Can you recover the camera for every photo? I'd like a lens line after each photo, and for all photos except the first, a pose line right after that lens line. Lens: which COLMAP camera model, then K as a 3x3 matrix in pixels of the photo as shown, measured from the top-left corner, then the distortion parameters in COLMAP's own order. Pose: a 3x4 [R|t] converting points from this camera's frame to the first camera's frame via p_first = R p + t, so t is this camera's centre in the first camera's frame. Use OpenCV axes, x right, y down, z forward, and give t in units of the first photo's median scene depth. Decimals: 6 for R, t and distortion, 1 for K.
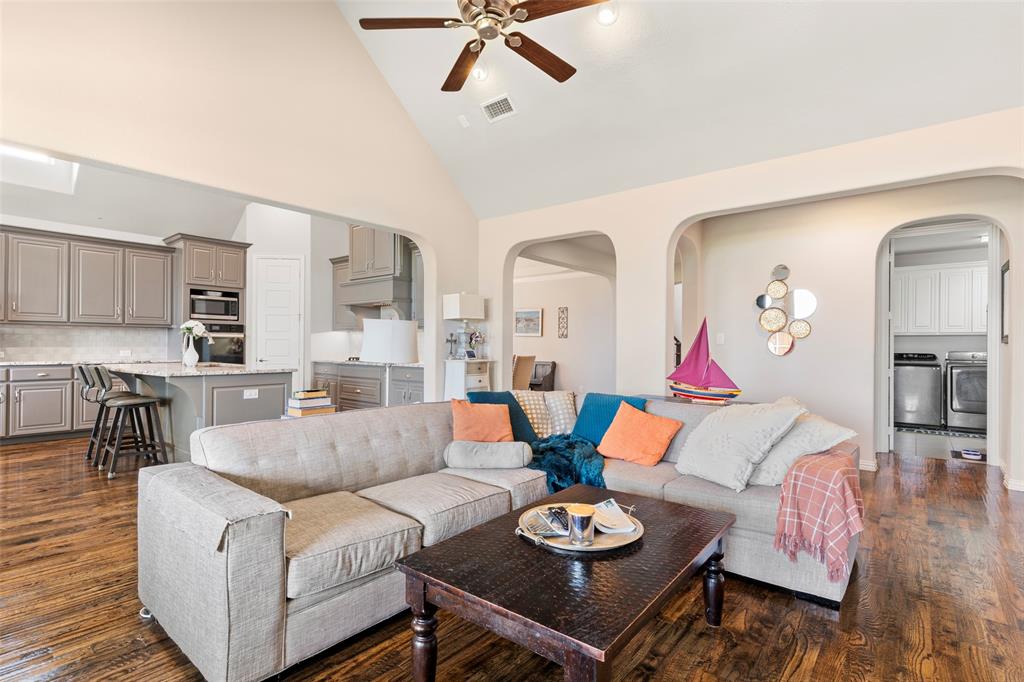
lens RADIAL K [[494.3, 0, 505.5], [0, 494.3, 344.0], [0, 0, 1]] dist [0.002542, -0.000921]
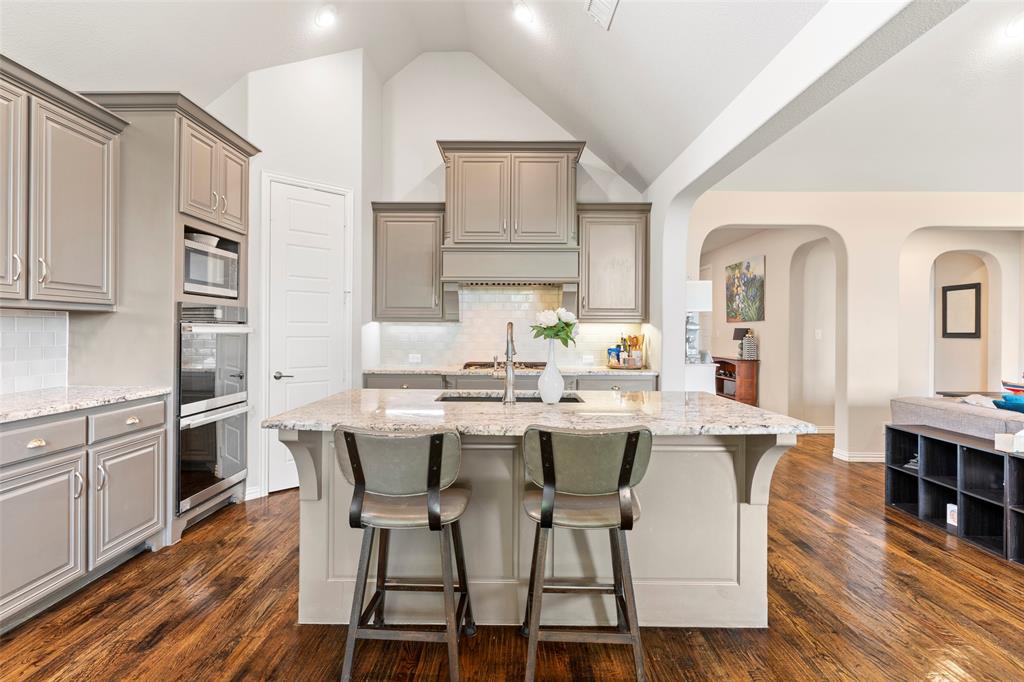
lens RADIAL K [[509.3, 0, 504.5], [0, 509.3, 329.0], [0, 0, 1]] dist [-0.000532, 0.000827]
pose [[0.772359, -0.000187, 0.635186, -0.735152], [-0.000865, 0.999999, 0.001346, -0.020582], [-0.635186, -0.001589, 0.772358, 0.487110]]
